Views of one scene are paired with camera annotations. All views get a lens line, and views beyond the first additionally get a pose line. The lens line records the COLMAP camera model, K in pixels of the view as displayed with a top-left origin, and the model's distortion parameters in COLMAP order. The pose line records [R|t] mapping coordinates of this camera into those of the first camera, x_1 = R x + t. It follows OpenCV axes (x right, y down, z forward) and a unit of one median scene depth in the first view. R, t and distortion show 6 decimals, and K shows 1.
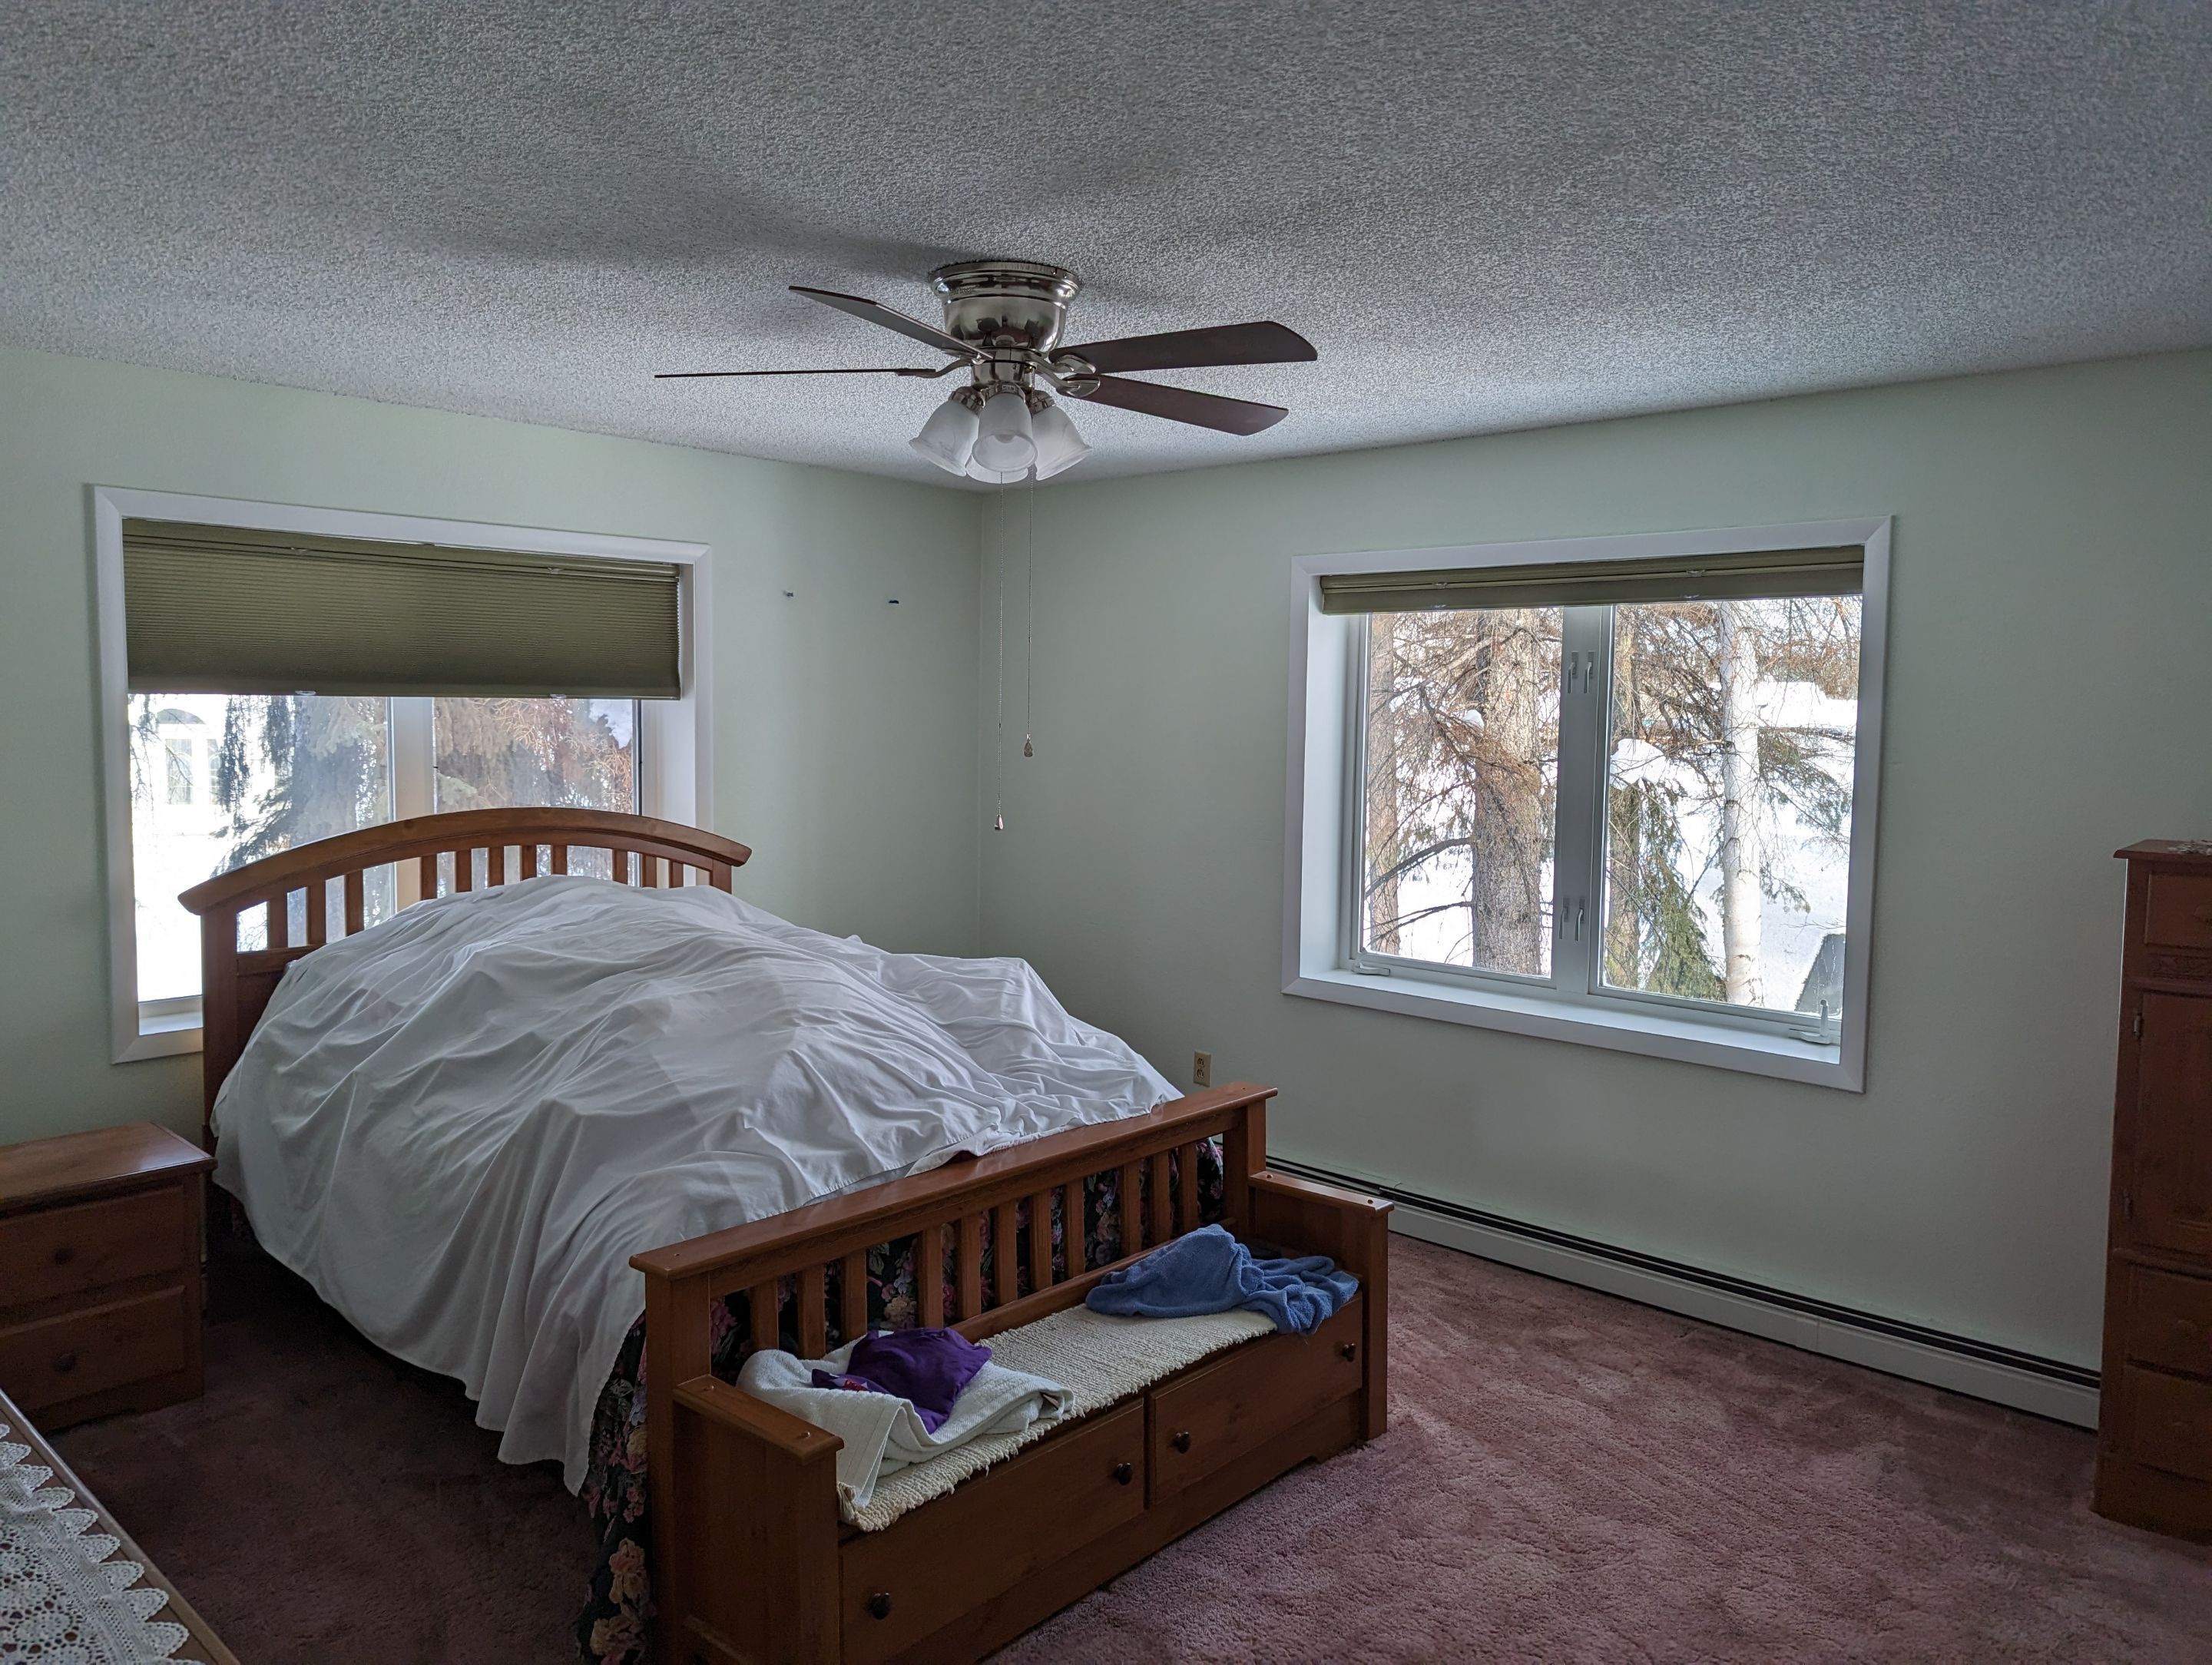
lens RADIAL K [[1537.5, 0, 1101.3], [0, 1537.5, 808.4], [0, 0, 1]] dist [0.070291, -0.061945]
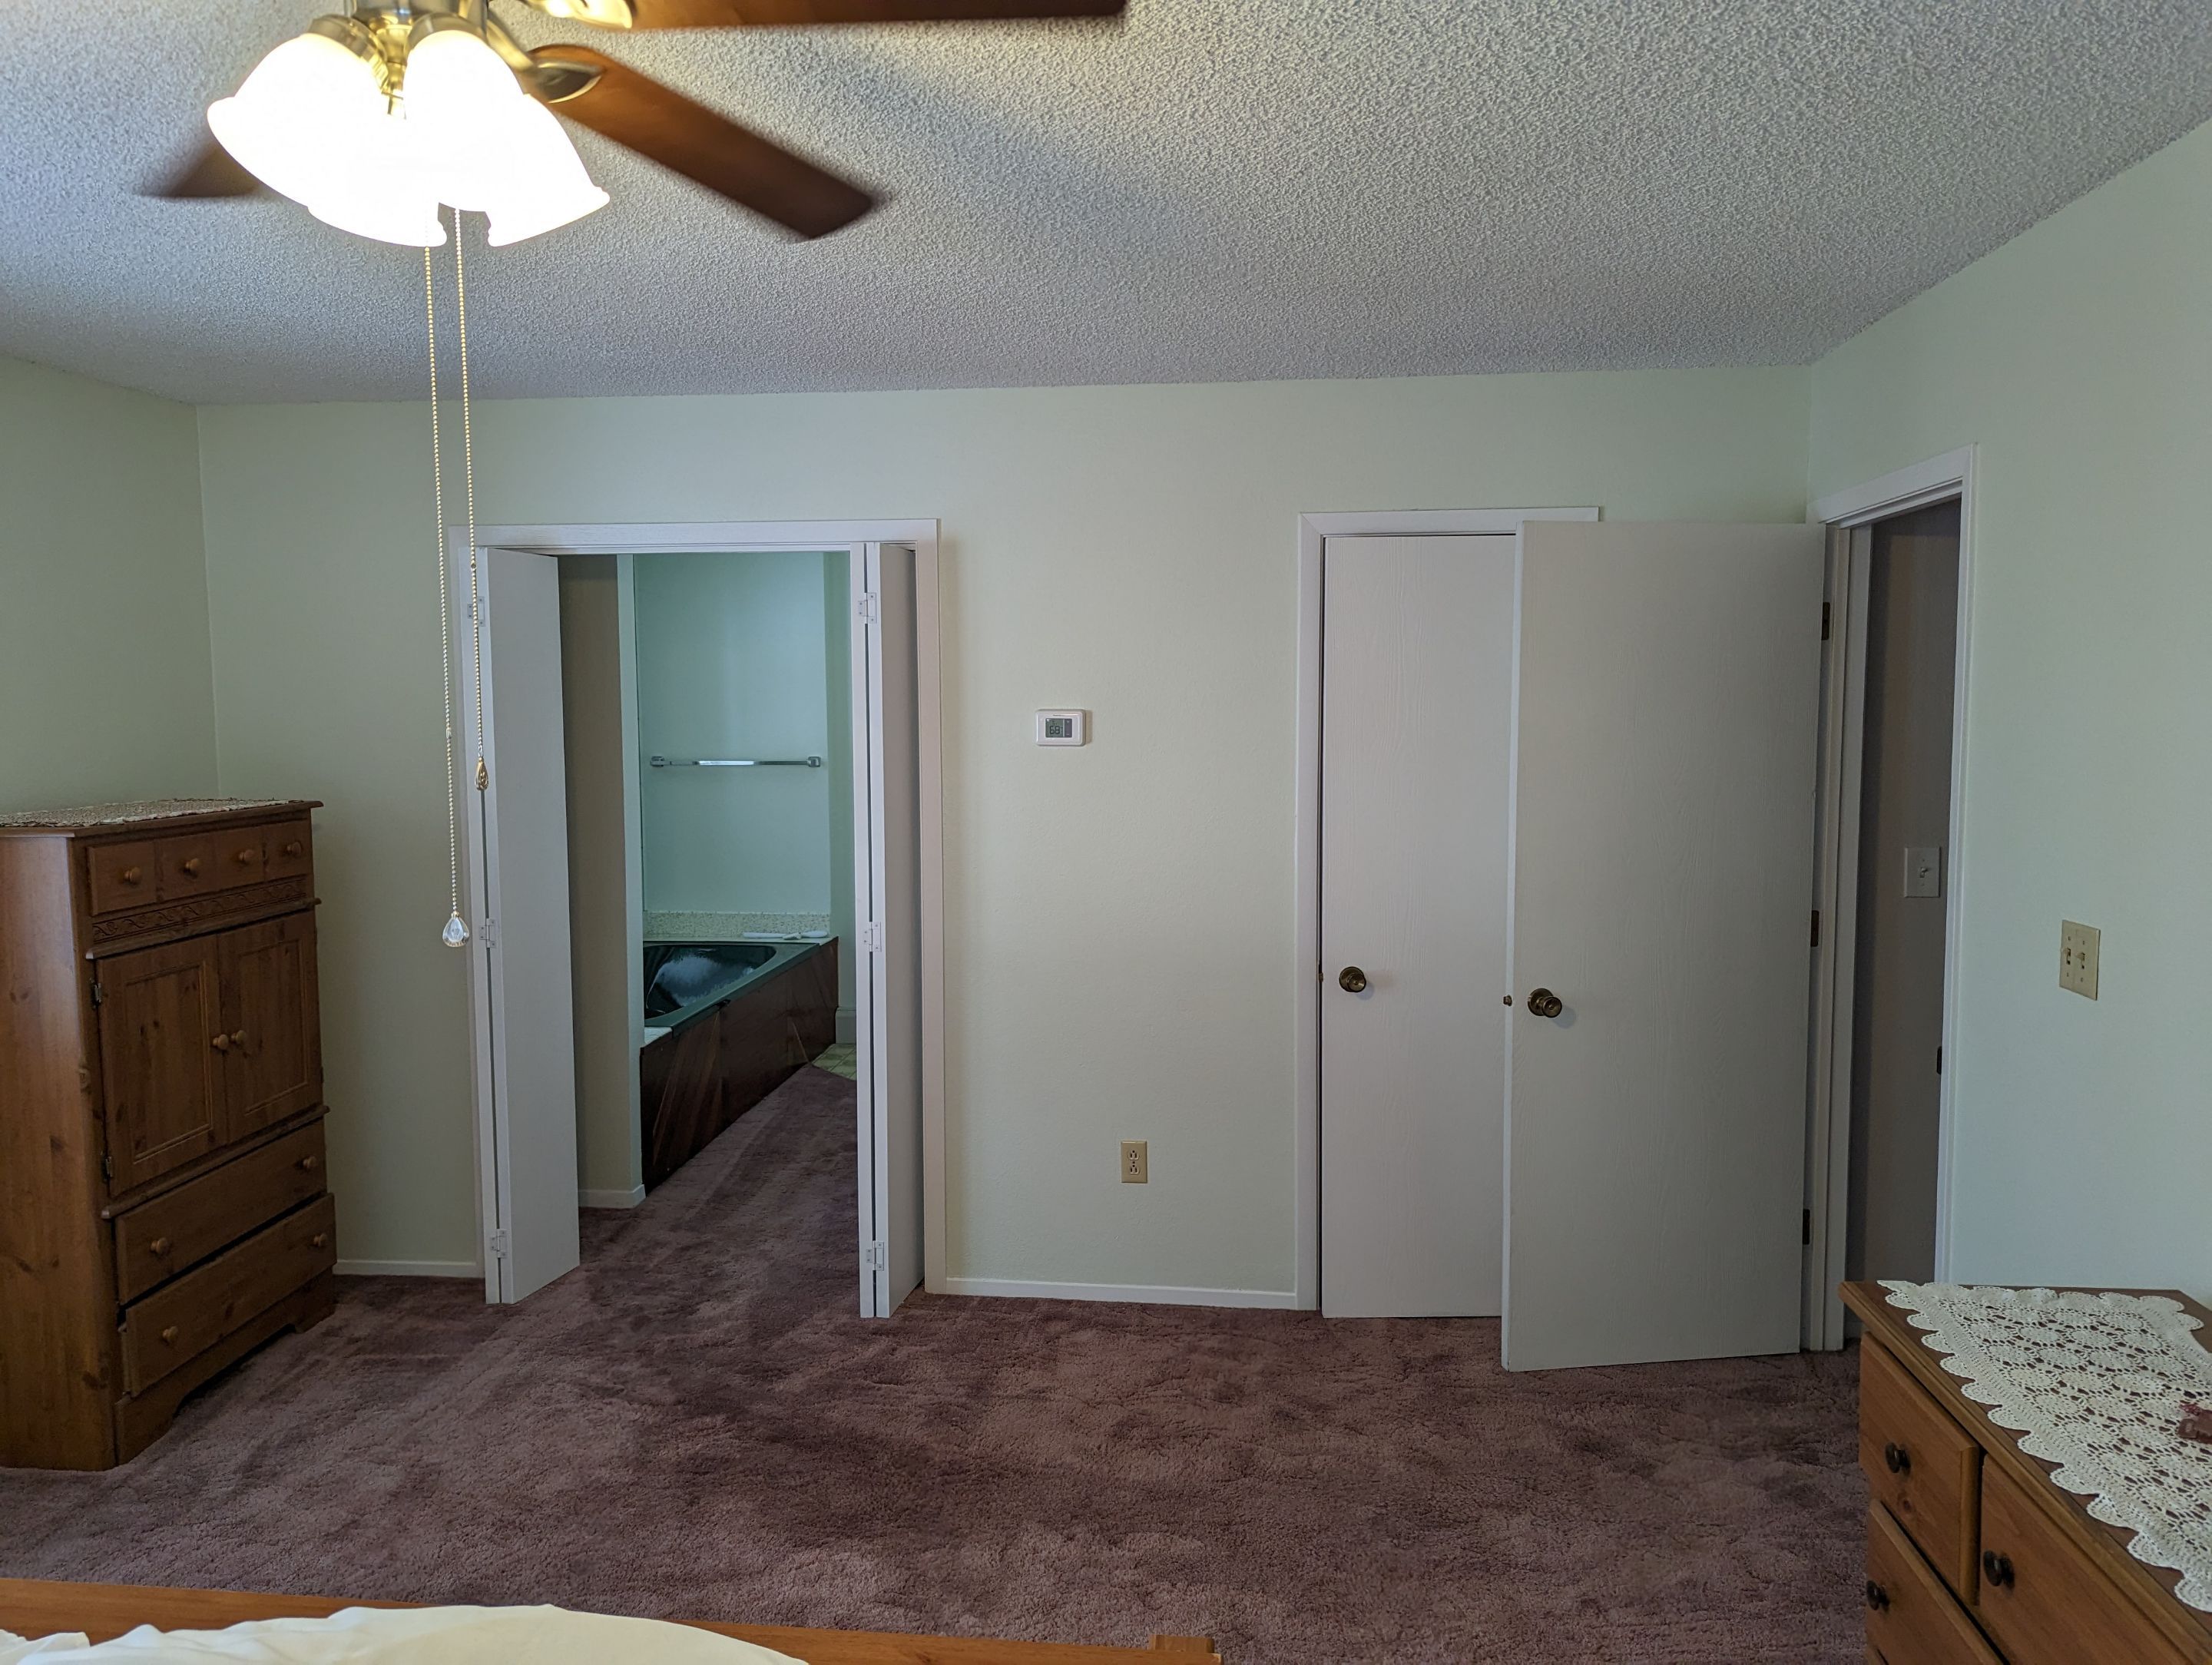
lens RADIAL K [[1537.5, 0, 1101.3], [0, 1537.5, 808.4], [0, 0, 1]] dist [0.070291, -0.061945]
pose [[-0.602895, -0.076955, 0.794100, -0.575152], [0.042738, 0.990793, 0.128463, -0.090776], [-0.796675, 0.111388, -0.594056, 1.097769]]
